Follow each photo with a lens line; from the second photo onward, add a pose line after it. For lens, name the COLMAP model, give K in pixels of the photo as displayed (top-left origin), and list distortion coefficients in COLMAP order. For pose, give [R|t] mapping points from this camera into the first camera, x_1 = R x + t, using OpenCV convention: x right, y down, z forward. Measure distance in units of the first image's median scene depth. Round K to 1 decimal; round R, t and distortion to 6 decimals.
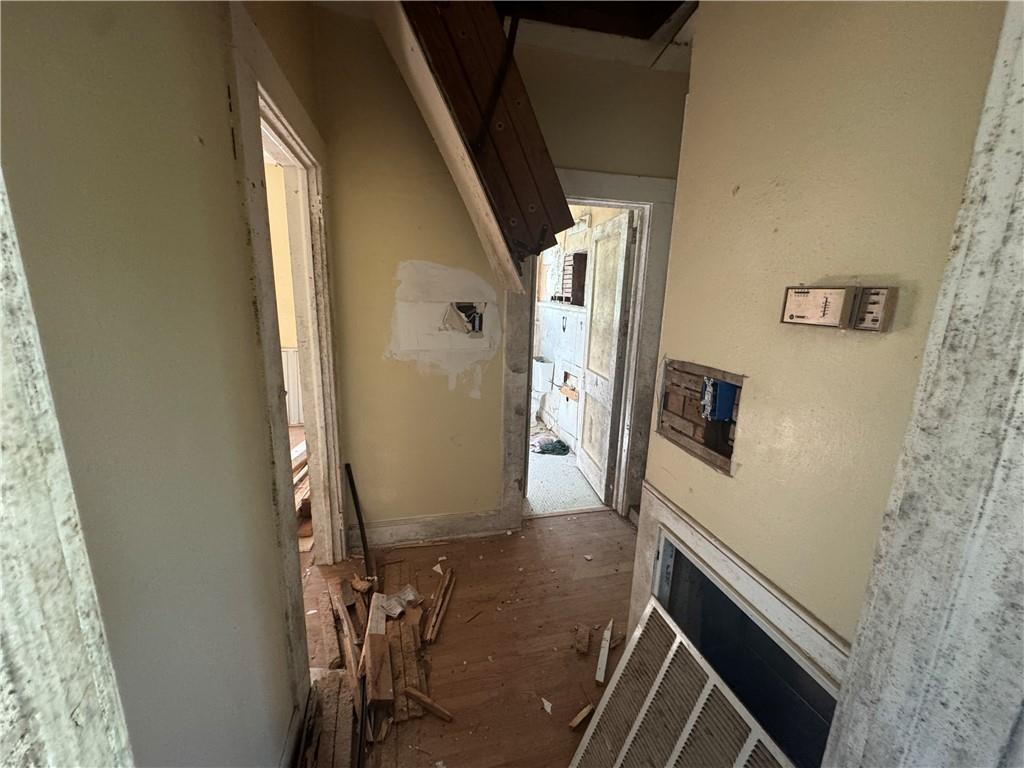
lens RADIAL K [[409.4, 0, 512.0], [0, 409.4, 384.0], [0, 0, 1]] dist [-0.001924, 0.000205]
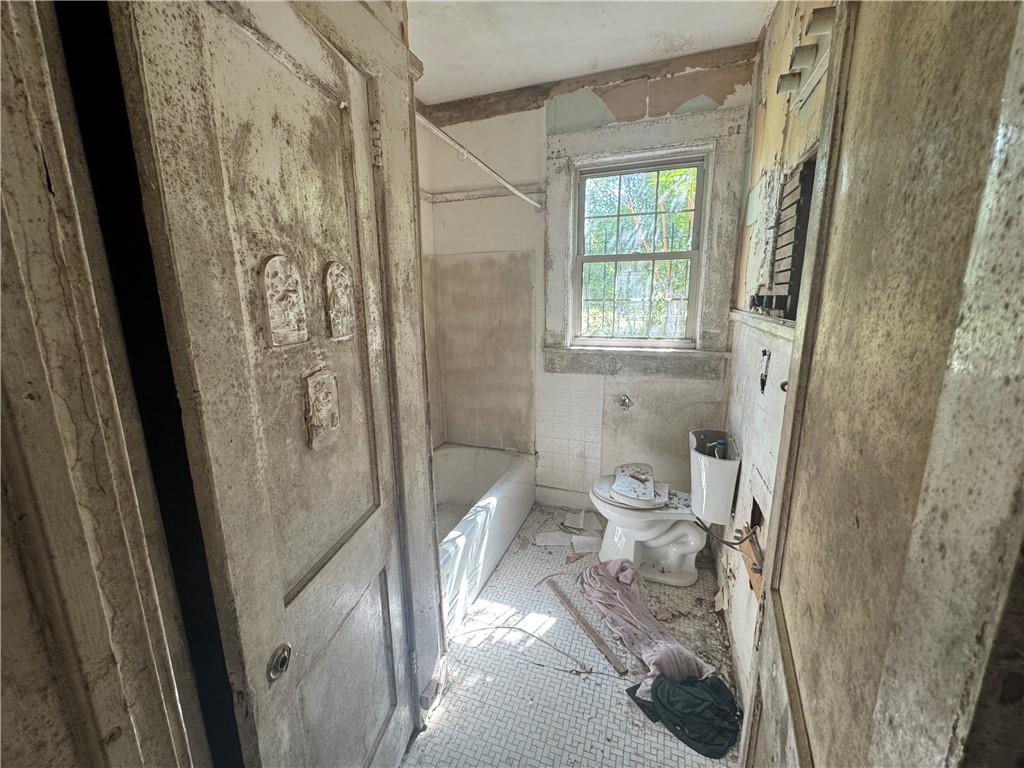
lens RADIAL K [[409.4, 0, 512.0], [0, 409.4, 384.0], [0, 0, 1]] dist [-0.001924, 0.000205]
pose [[0.826366, 0.079228, -0.557532, 0.149405], [-0.092629, 0.995692, 0.004200, -0.117568], [0.555463, 0.048173, 0.830145, 0.584511]]
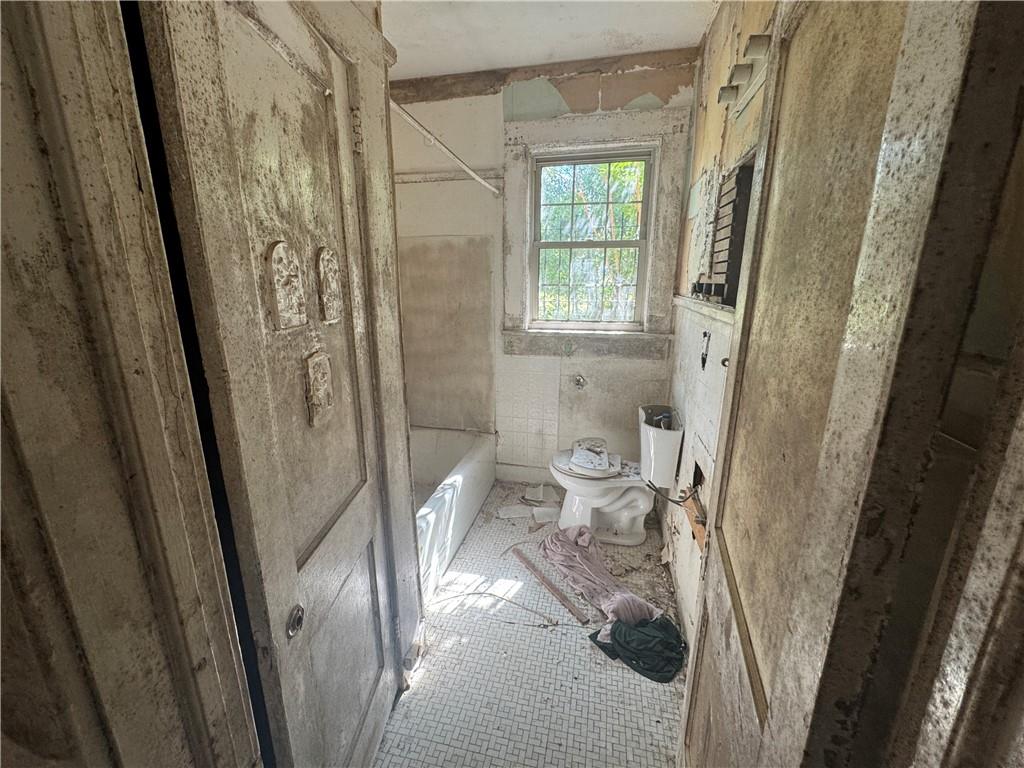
lens RADIAL K [[409.4, 0, 512.0], [0, 409.4, 384.0], [0, 0, 1]] dist [-0.001924, 0.000205]
pose [[0.892104, 0.084818, -0.443797, 0.143463], [-0.078313, 0.996382, 0.033006, -0.112793], [0.444991, 0.005311, 0.895519, 0.552451]]
